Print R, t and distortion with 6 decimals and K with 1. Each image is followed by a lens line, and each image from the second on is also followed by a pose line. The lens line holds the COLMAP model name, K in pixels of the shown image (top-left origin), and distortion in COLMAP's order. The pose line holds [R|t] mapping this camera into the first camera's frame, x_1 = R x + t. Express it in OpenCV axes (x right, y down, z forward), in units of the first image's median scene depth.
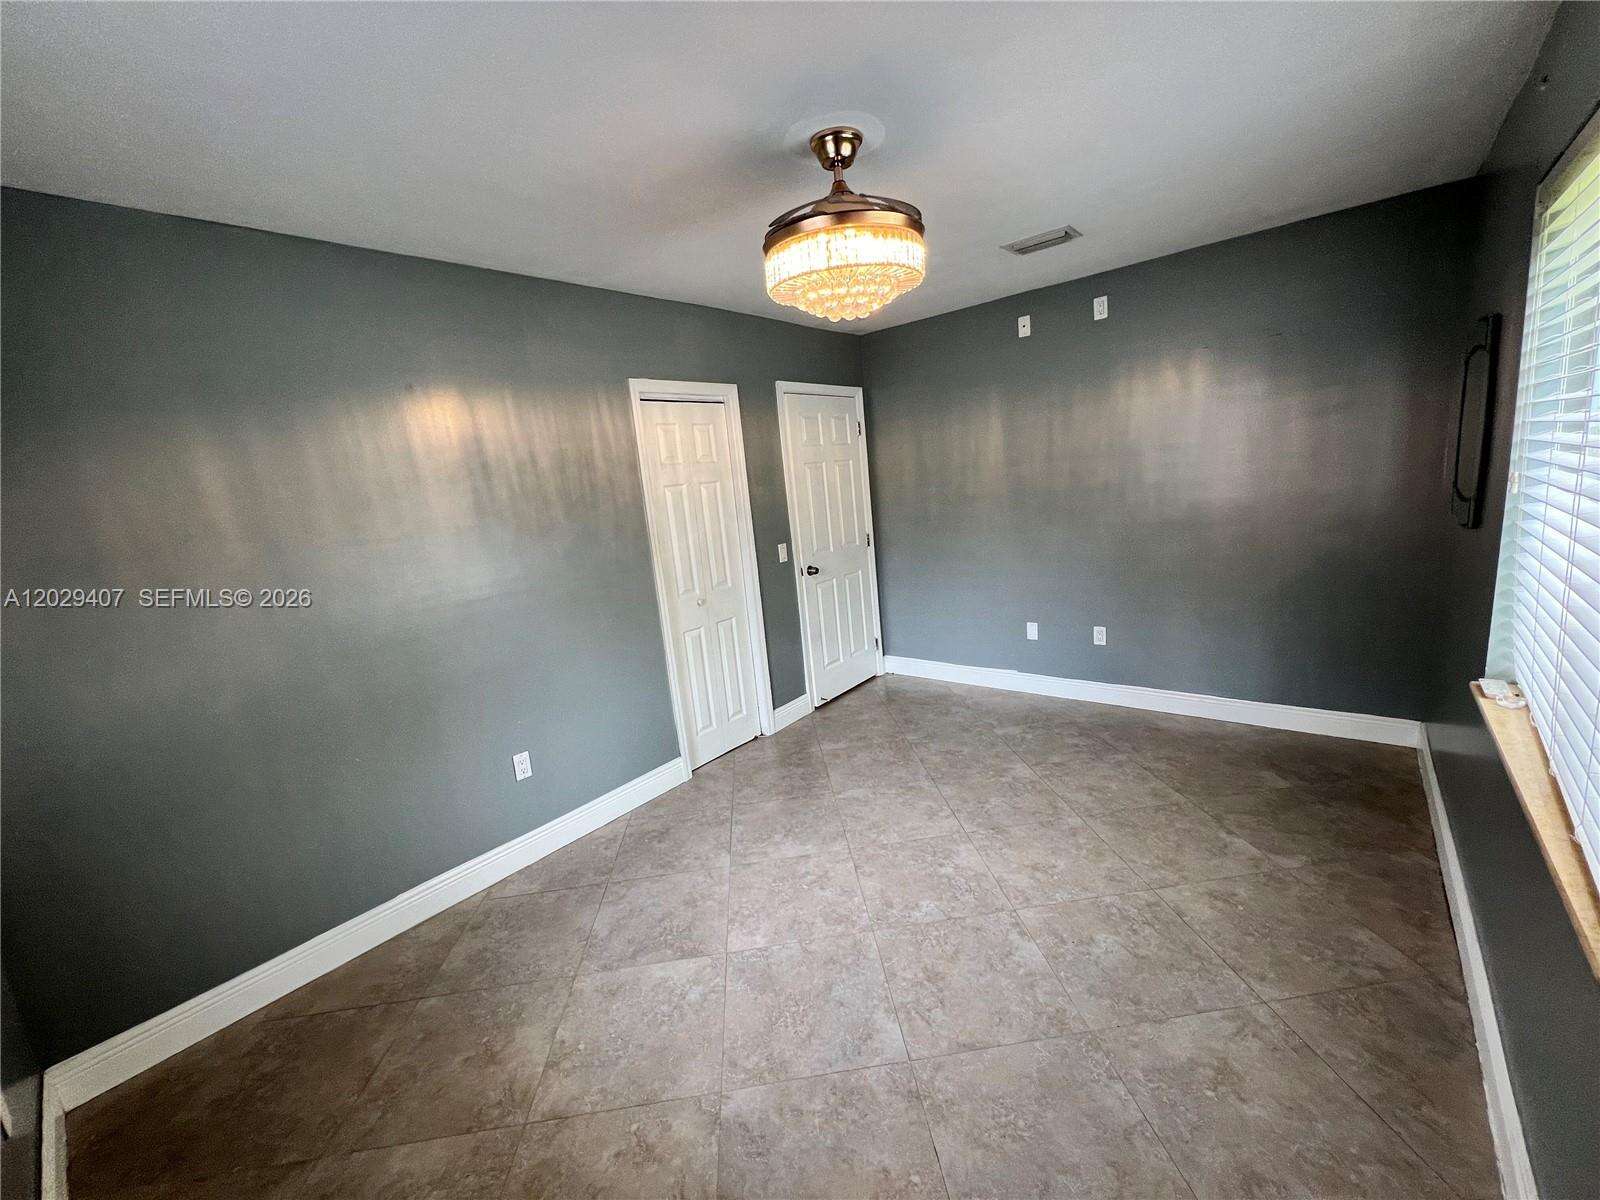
lens RADIAL K [[641.0, 0, 801.3], [0, 641.0, 600.6], [0, 0, 1]] dist [-0.001123, 0.000447]
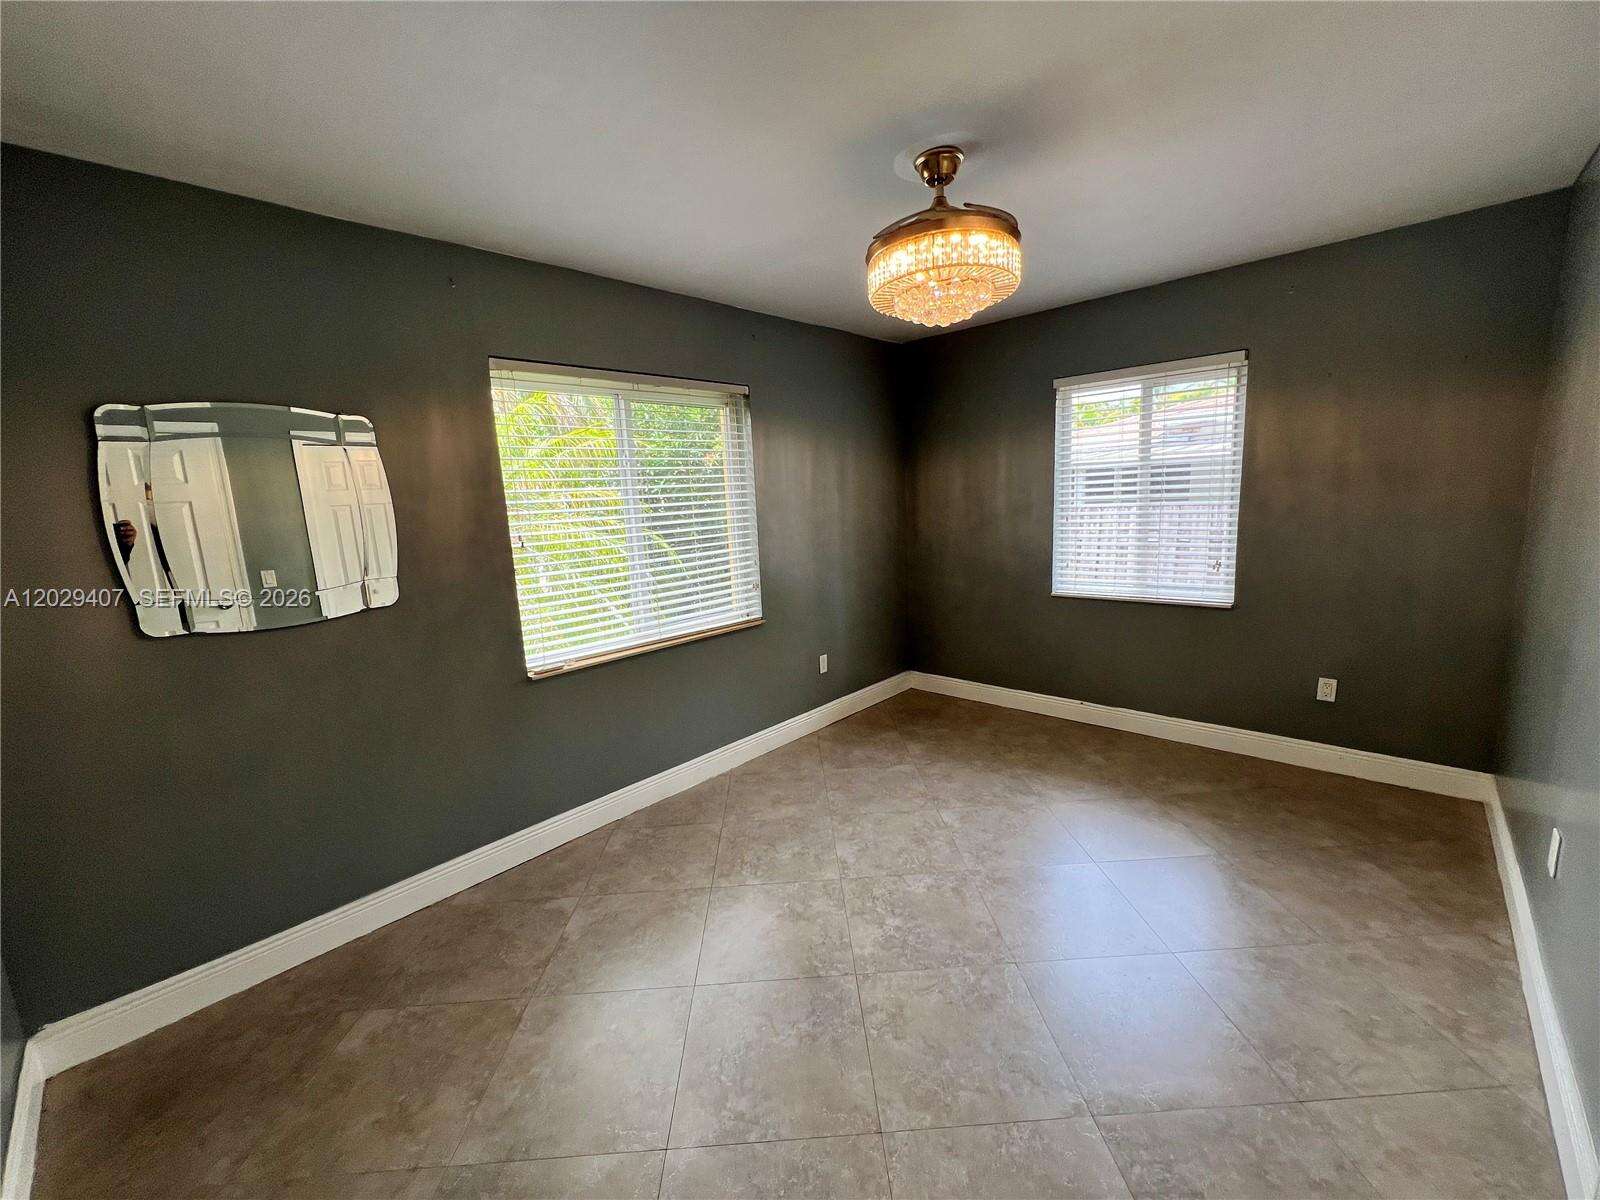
lens RADIAL K [[641.0, 0, 801.3], [0, 641.0, 600.6], [0, 0, 1]] dist [-0.001123, 0.000447]
pose [[-0.987680, 0.136649, 0.076257, 0.261985], [0.154617, 0.927271, 0.340973, -0.377750], [-0.024117, 0.348562, -0.936975, 1.974760]]
